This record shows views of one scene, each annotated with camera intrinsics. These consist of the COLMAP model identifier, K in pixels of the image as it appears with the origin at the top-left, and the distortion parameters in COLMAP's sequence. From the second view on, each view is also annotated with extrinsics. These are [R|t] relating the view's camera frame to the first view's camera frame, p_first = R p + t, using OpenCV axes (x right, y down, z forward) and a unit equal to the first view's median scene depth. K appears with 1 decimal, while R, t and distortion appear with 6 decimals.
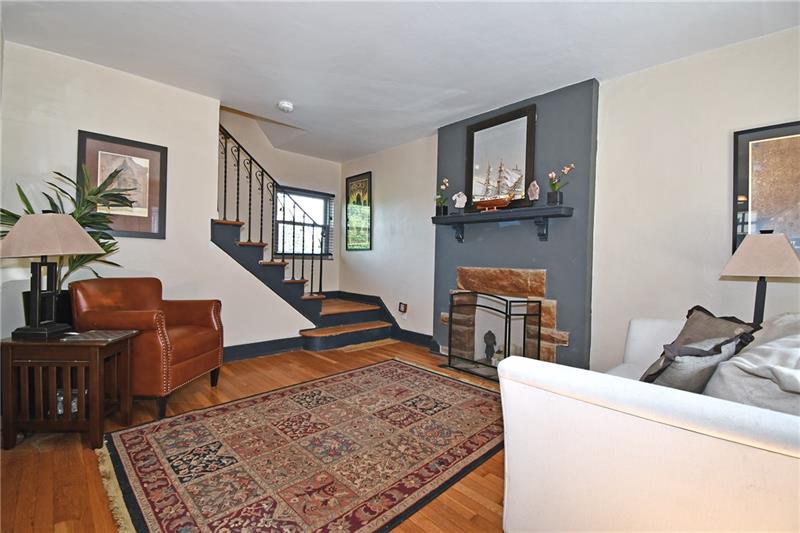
lens RADIAL K [[360.0, 0, 402.9], [0, 360.0, 266.3], [0, 0, 1]] dist [0.000170, -0.012884]
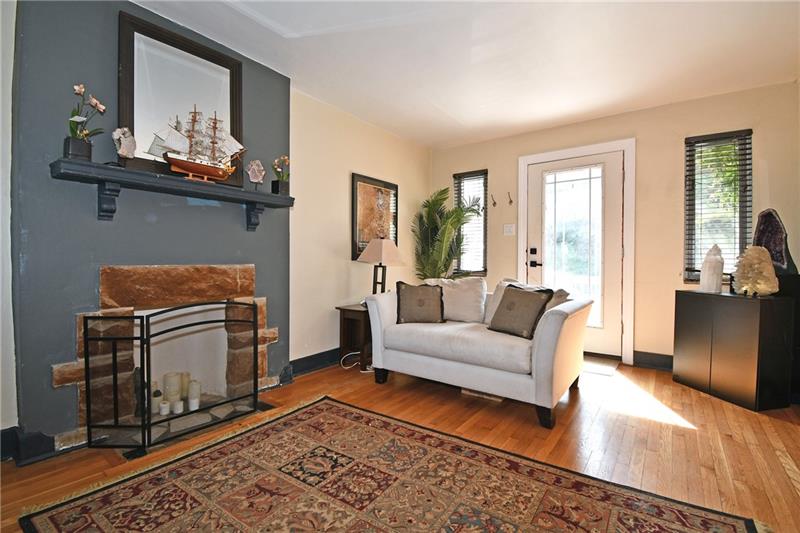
lens RADIAL K [[360.0, 0, 400.1], [0, 360.0, 264.9], [0, 0, 1]] dist [0.000170, -0.012884]
pose [[-0.165225, -0.038667, 0.985498, -0.462780], [0.007941, 0.999147, 0.040533, -0.019111], [-0.986224, 0.014523, -0.164777, 0.703068]]
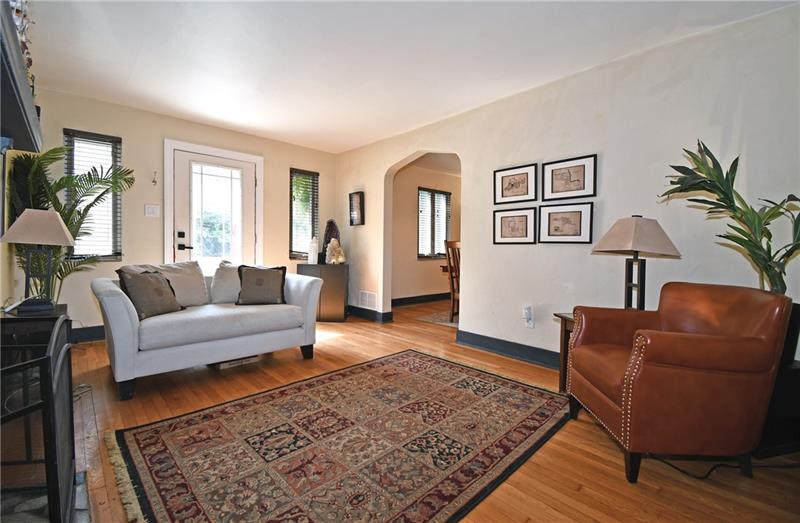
lens RADIAL K [[342.2, 0, 402.2], [0, 342.2, 254.6], [0, 0, 1]] dist [-0.034524, -0.001349]
pose [[-0.998955, -0.044863, 0.008745, -0.127472], [-0.044539, 0.998420, 0.034251, -0.017872], [-0.010268, 0.033826, -0.999375, 1.227386]]
